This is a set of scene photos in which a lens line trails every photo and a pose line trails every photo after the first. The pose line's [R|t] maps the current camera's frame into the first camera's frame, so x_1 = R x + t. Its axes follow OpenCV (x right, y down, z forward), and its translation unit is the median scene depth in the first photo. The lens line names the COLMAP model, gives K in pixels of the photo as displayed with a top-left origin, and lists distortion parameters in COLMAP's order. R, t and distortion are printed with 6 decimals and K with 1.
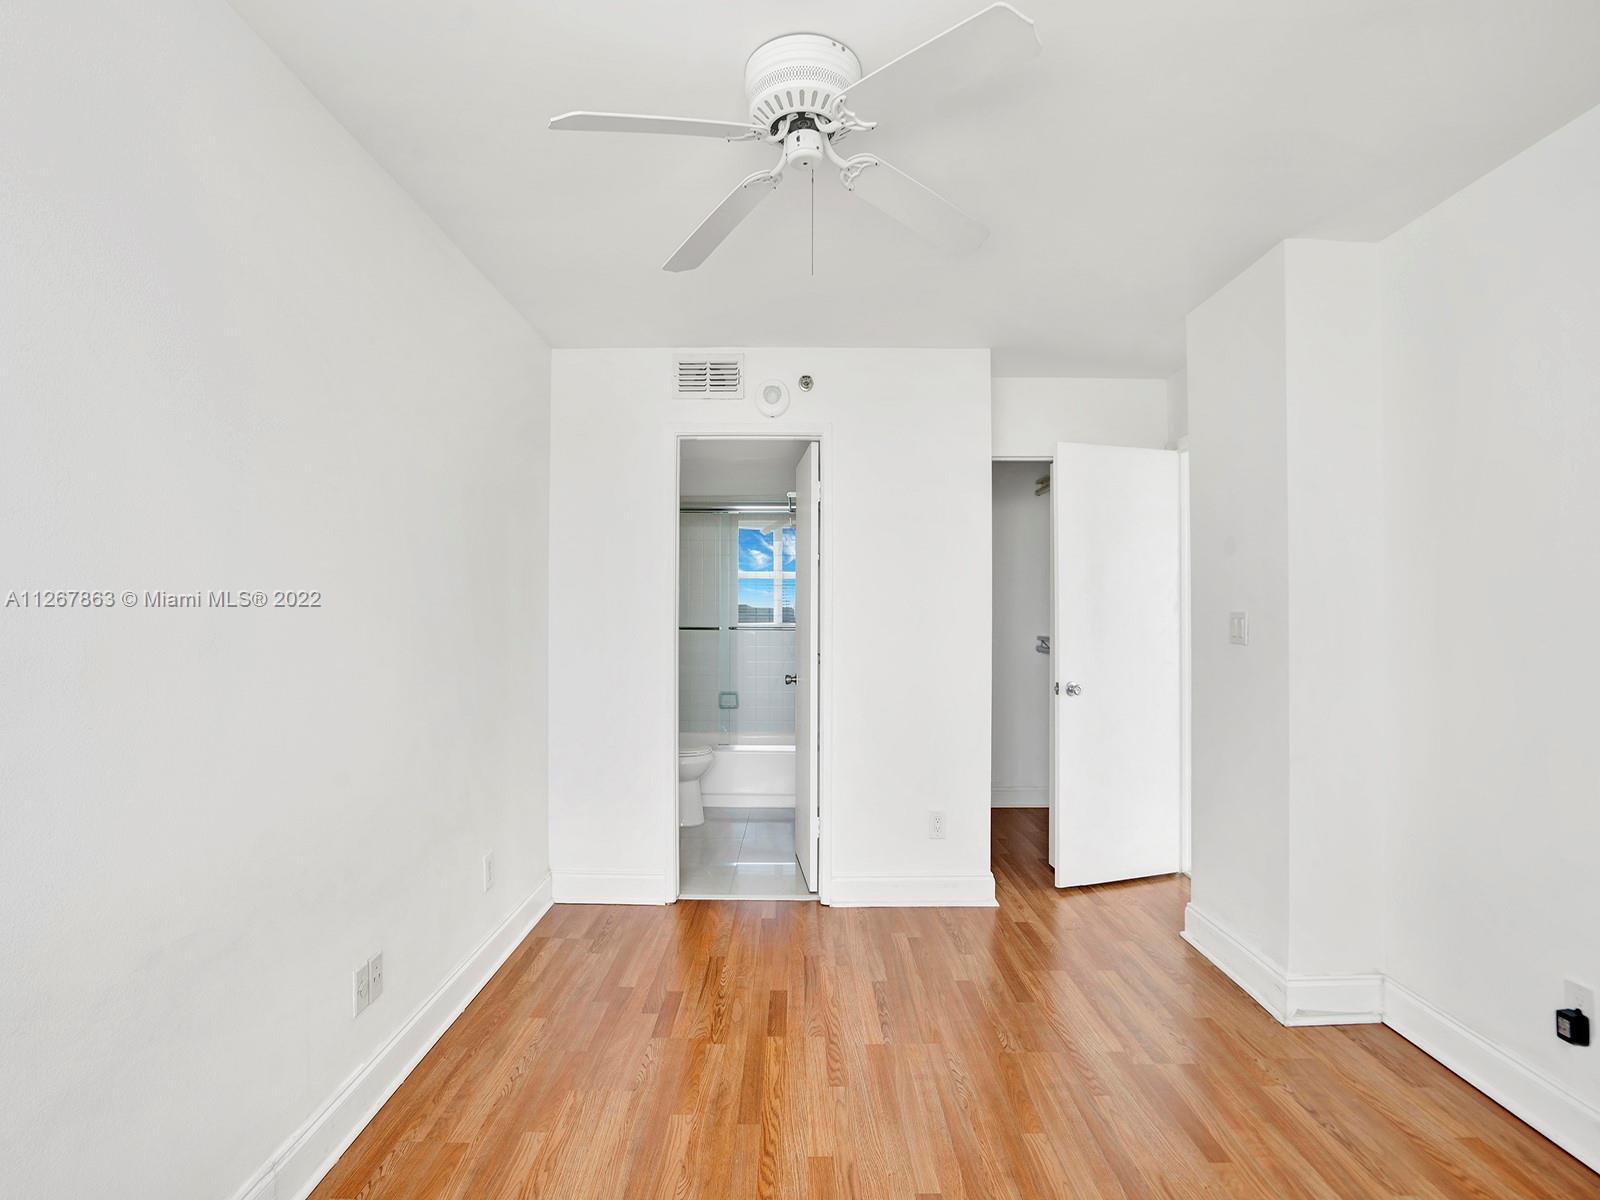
lens RADIAL K [[781.7, 0, 789.6], [0, 781.7, 591.3], [0, 0, 1]] dist [-0.053674, 0.022065]
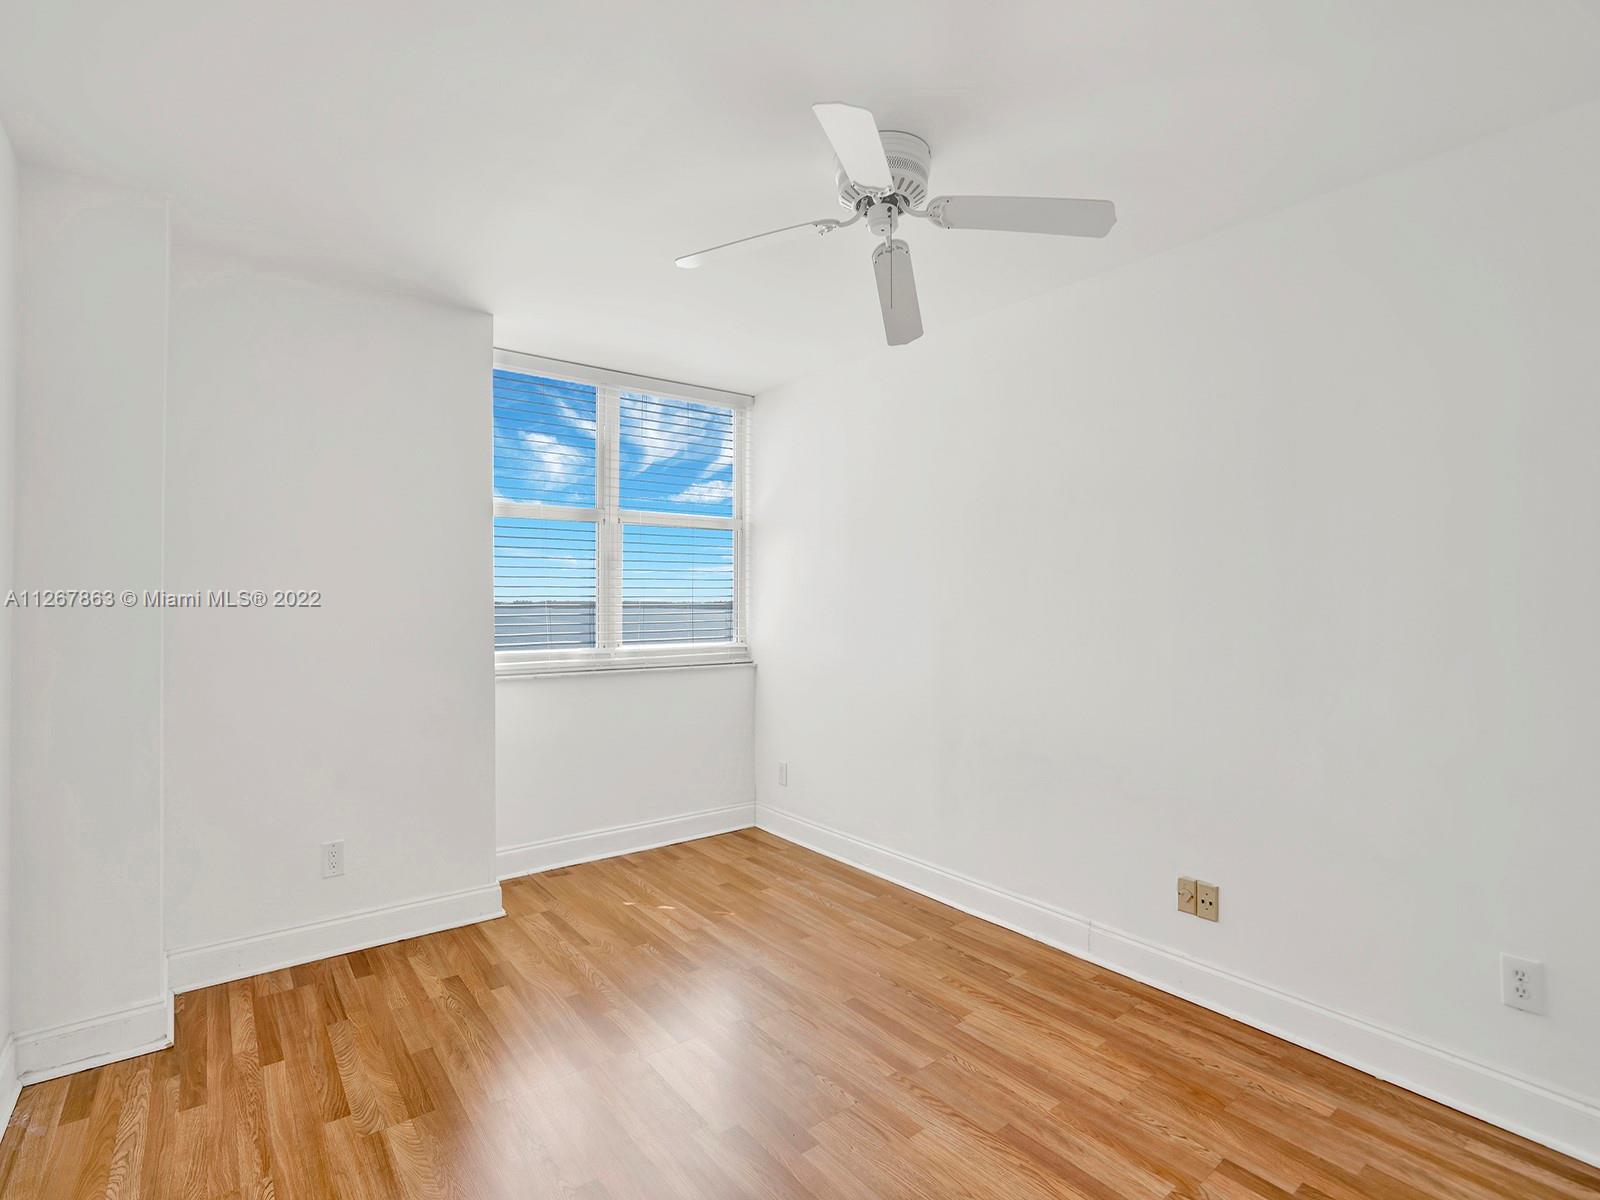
lens RADIAL K [[781.7, 0, 789.6], [0, 781.7, 591.3], [0, 0, 1]] dist [-0.053674, 0.022065]
pose [[-0.794886, -0.011153, -0.606657, 0.731460], [0.012004, 0.999346, -0.034101, 0.044979], [0.606641, -0.034389, -0.794232, 1.580624]]
